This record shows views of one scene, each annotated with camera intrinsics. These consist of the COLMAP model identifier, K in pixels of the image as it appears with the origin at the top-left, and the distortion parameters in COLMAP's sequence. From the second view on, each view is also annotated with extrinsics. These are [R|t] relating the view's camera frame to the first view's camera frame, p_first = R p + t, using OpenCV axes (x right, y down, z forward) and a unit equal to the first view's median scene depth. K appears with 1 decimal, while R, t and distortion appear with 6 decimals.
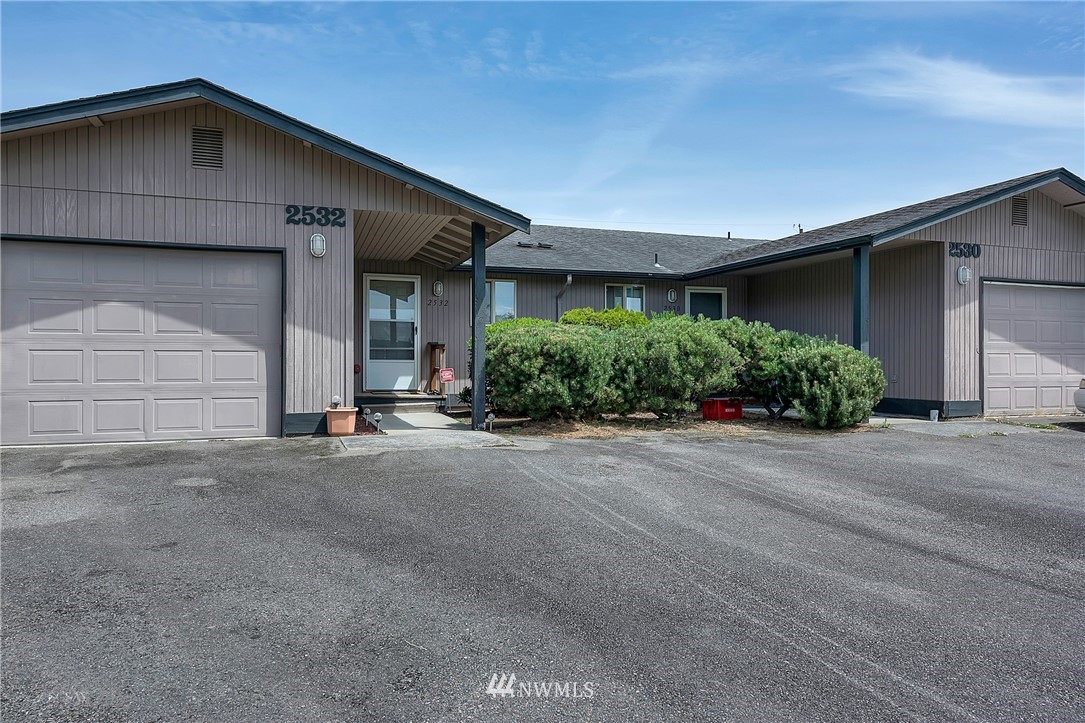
lens RADIAL K [[708.1, 0, 524.3], [0, 708.1, 358.7], [0, 0, 1]] dist [-0.000743, -0.001949]
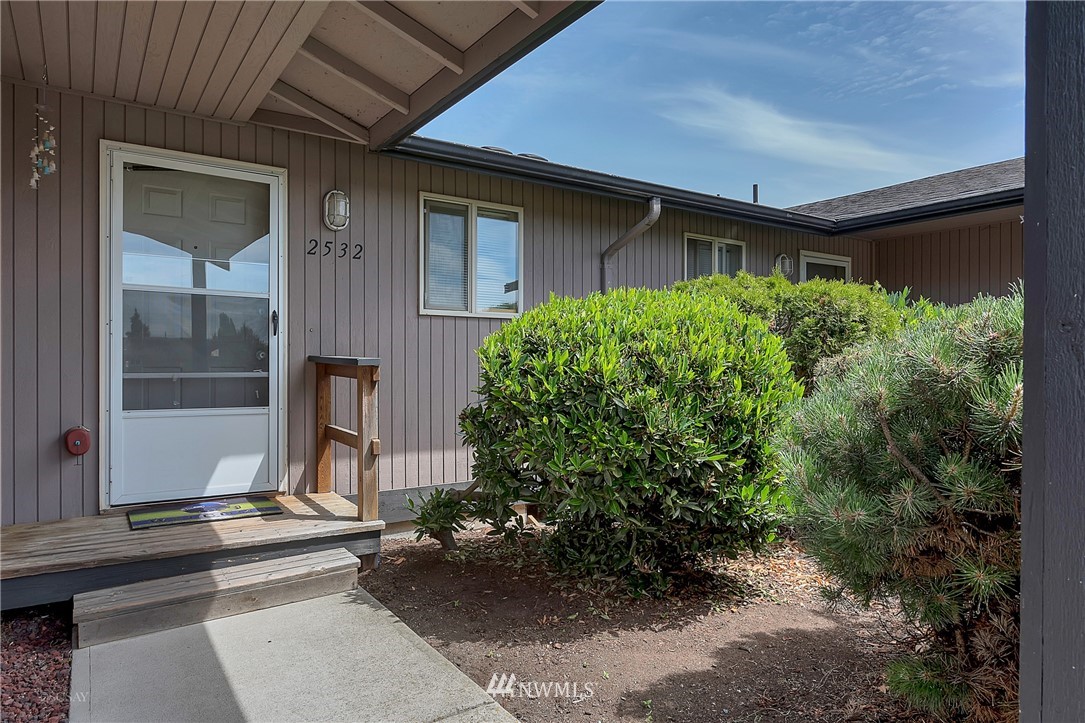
lens RADIAL K [[662.4, 0, 542.5], [0, 662.4, 361.5], [0, 0, 1]] dist [-0.007784, 0.000495]
pose [[0.962659, 0.000874, 0.270716, -0.157113], [-0.002556, 0.999980, 0.005860, -0.031338], [-0.270705, -0.006333, 0.962641, 0.895672]]
